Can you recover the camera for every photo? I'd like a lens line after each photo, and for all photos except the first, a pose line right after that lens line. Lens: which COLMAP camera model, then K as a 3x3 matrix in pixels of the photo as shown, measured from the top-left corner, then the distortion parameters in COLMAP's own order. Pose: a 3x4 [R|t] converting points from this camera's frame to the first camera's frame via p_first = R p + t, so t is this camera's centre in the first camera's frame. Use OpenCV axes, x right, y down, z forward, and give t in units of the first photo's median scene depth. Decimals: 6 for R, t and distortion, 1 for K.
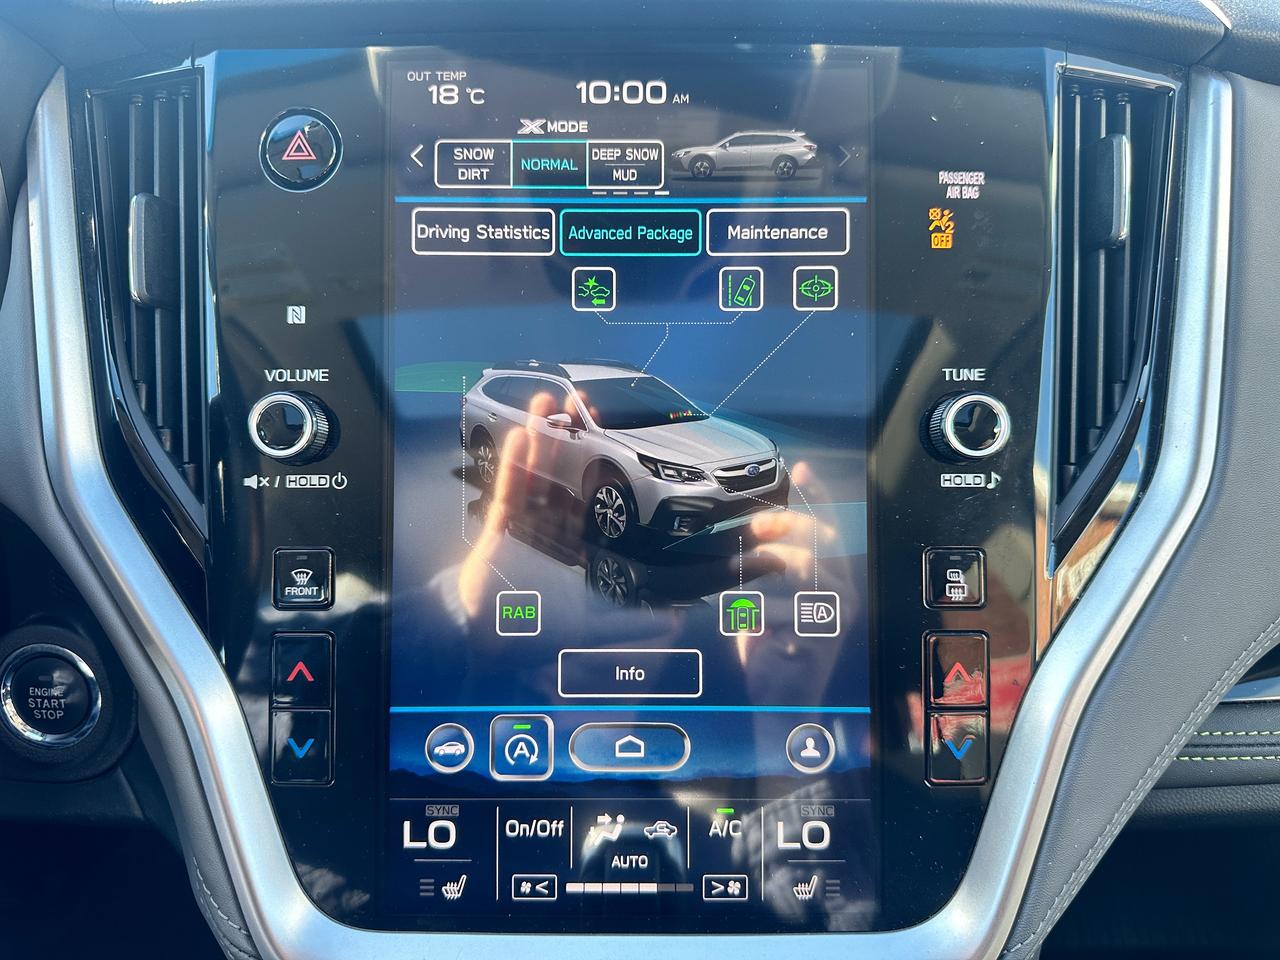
lens RADIAL K [[889.2, 0, 637.8], [0, 889.2, 473.0], [0, 0, 1]] dist [0.010501, -0.034345]
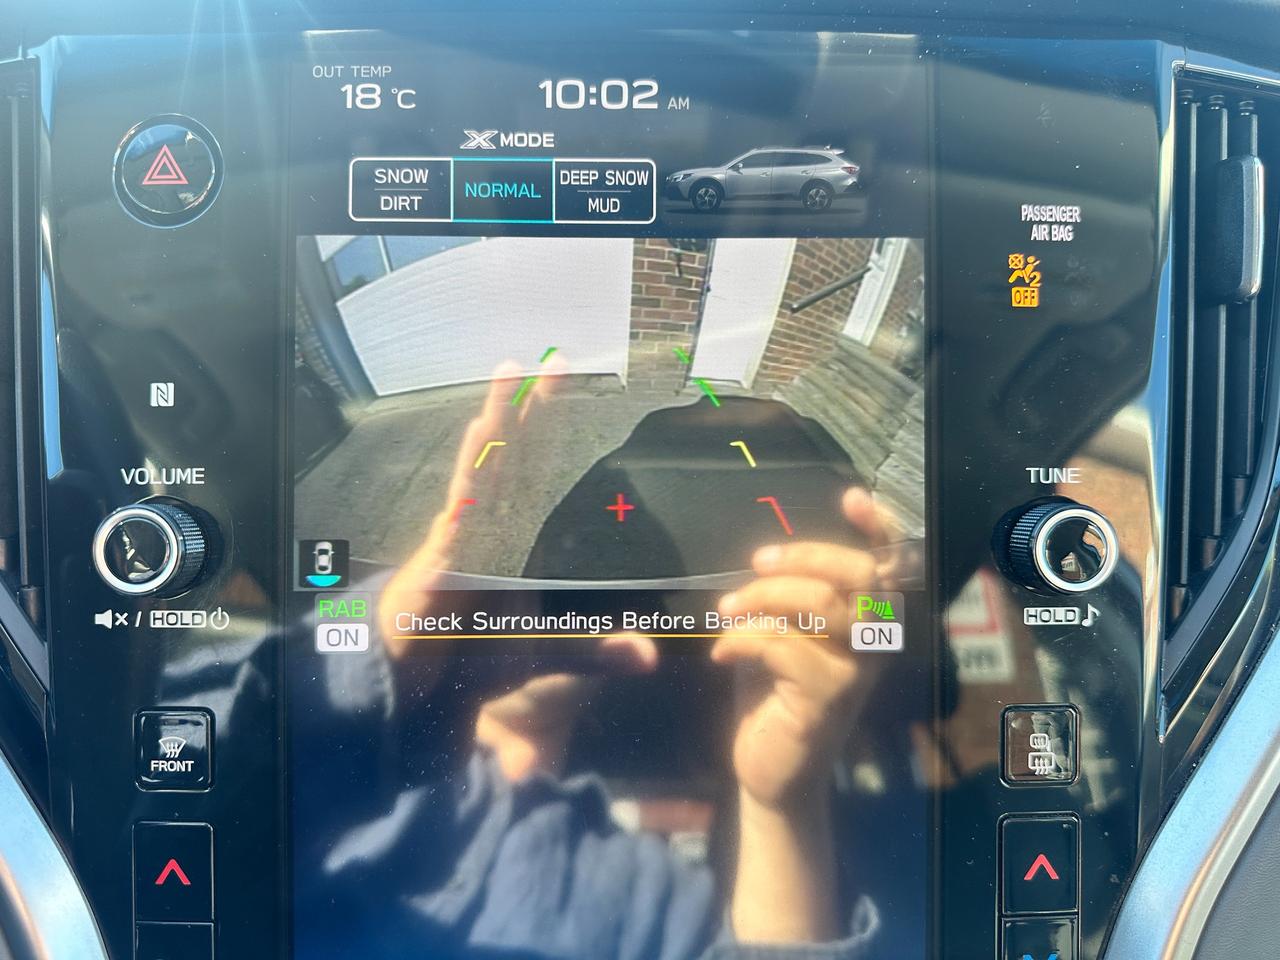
lens RADIAL K [[889.2, 0, 622.3], [0, 889.2, 491.5], [0, 0, 1]] dist [0.010501, -0.034345]
pose [[0.999883, 0.000065, 0.015275, -0.010588], [-0.000442, 0.999697, 0.024629, -0.114245], [-0.015269, -0.024633, 0.999580, 0.247782]]
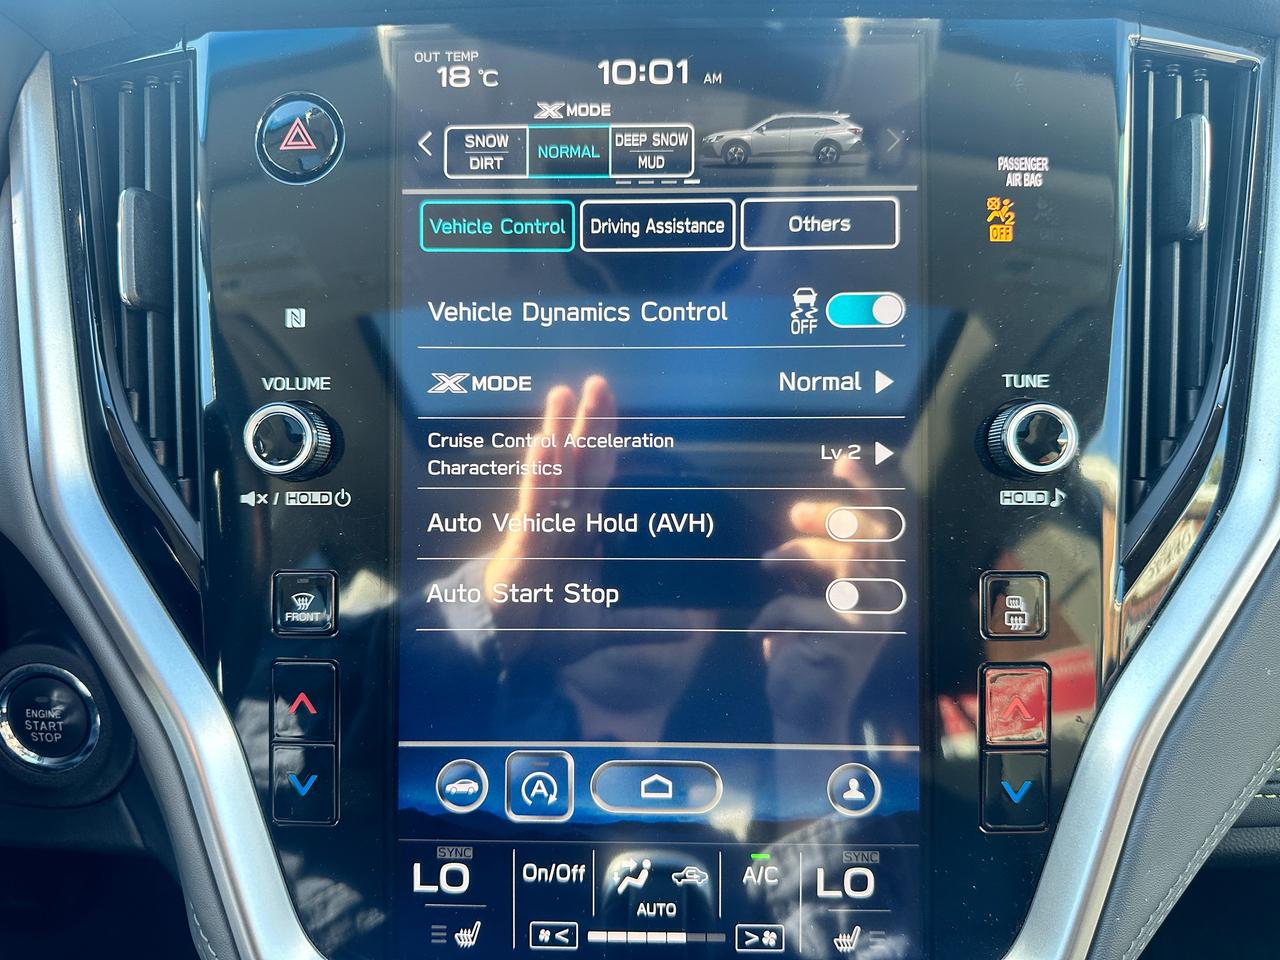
lens RADIAL K [[889.2, 0, 637.1], [0, 889.2, 481.4], [0, 0, 1]] dist [0.010501, -0.034345]
pose [[0.999721, 0.000278, -0.023602, -0.007497], [0.000103, 0.999870, 0.016110, -0.022854], [0.023603, -0.016108, 0.999592, 0.081798]]
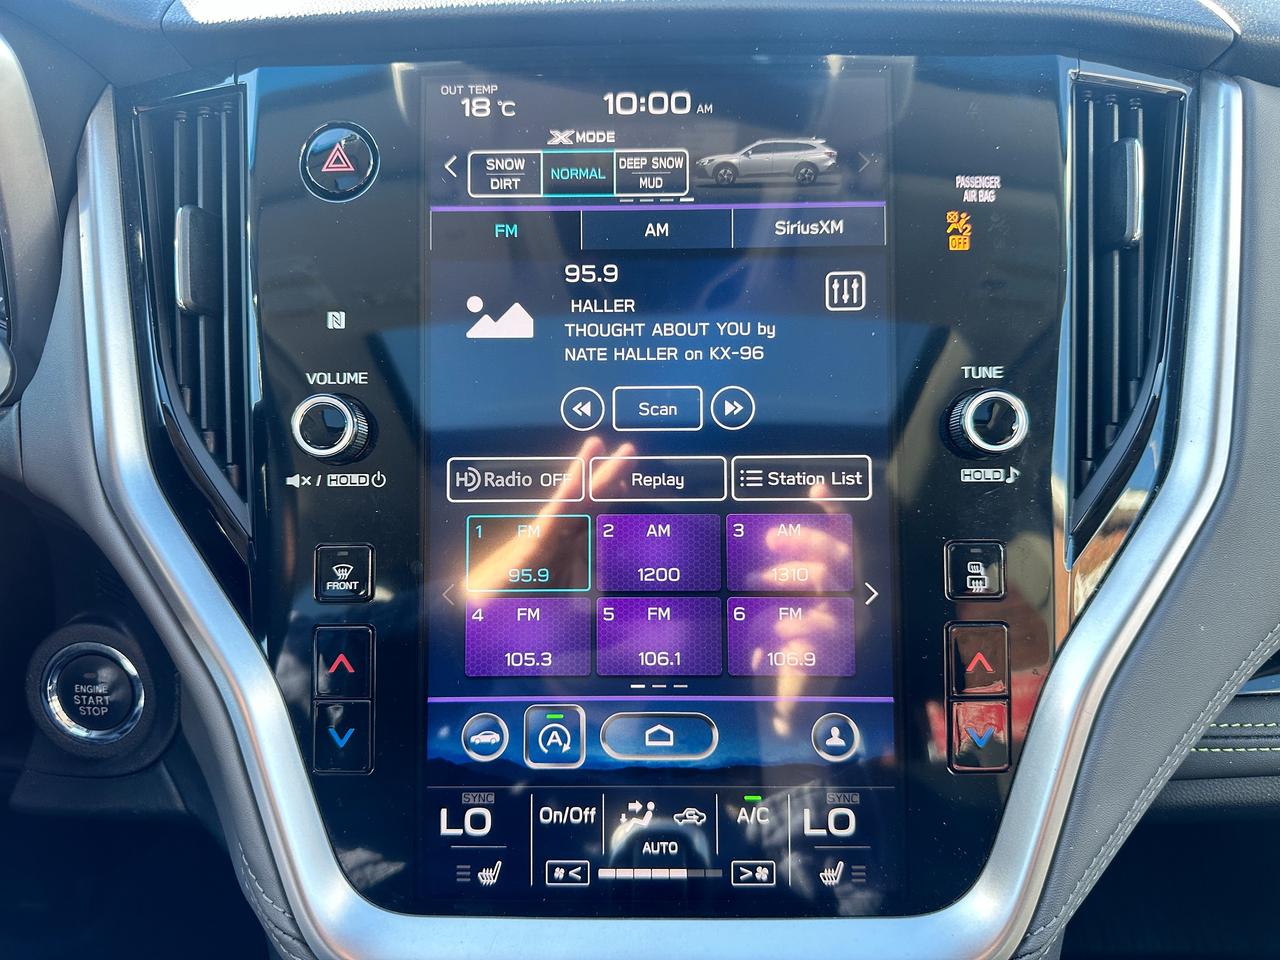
lens RADIAL K [[889.2, 0, 638.8], [0, 889.2, 478.8], [0, 0, 1]] dist [0.010501, -0.034345]
pose [[0.999867, -0.006098, -0.015116, -0.015473], [0.005955, 0.999937, -0.009471, 0.019535], [0.015173, 0.009380, 0.999841, -0.032794]]
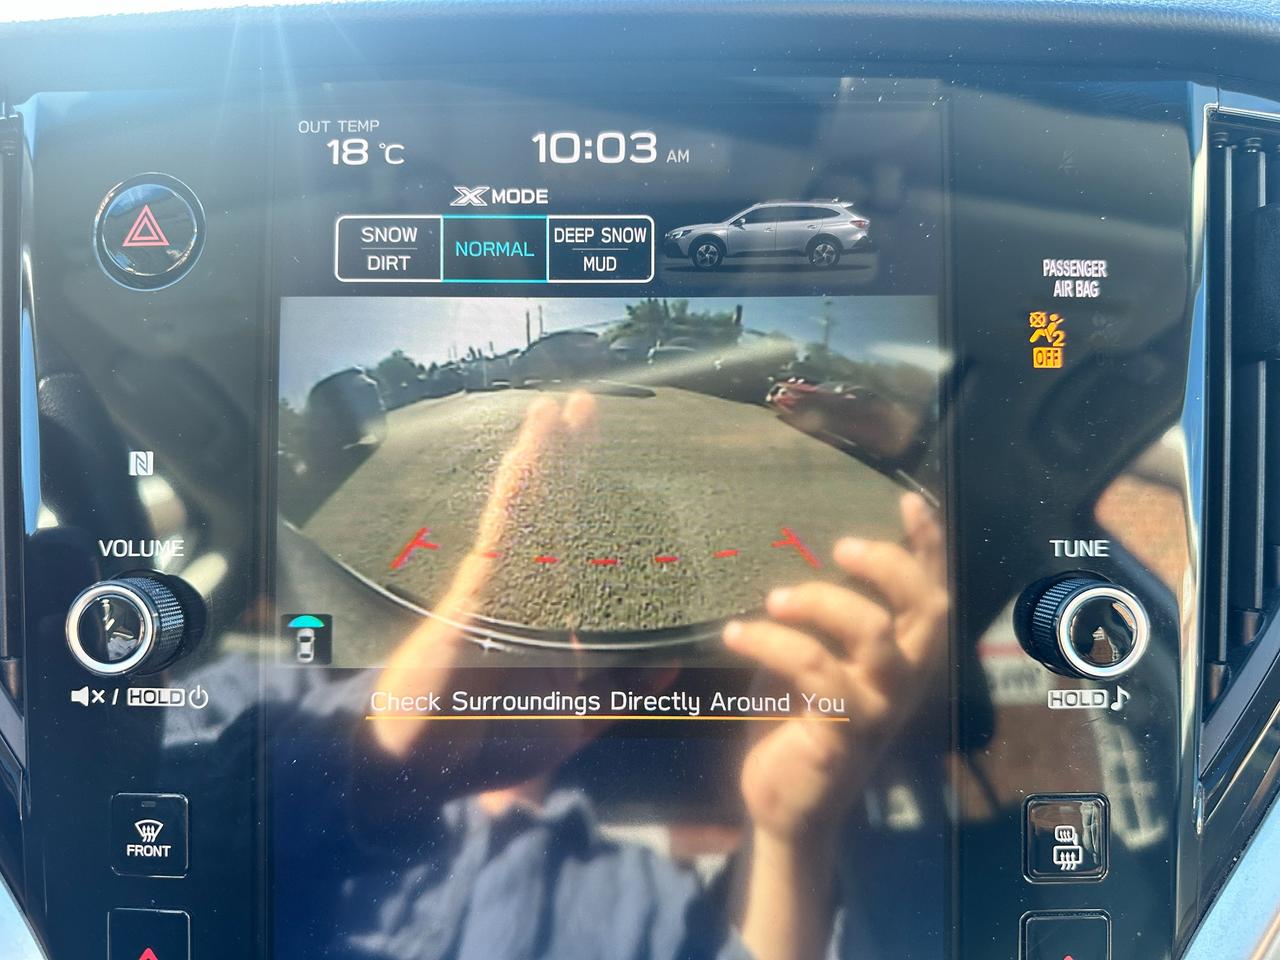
lens RADIAL K [[889.2, 0, 622.7], [0, 889.2, 493.4], [0, 0, 1]] dist [0.010501, -0.034345]
pose [[0.999891, 0.000222, -0.014775, 0.014798], [-0.000080, 0.999954, 0.009634, -0.159191], [0.014777, -0.009632, 0.999844, 0.286768]]
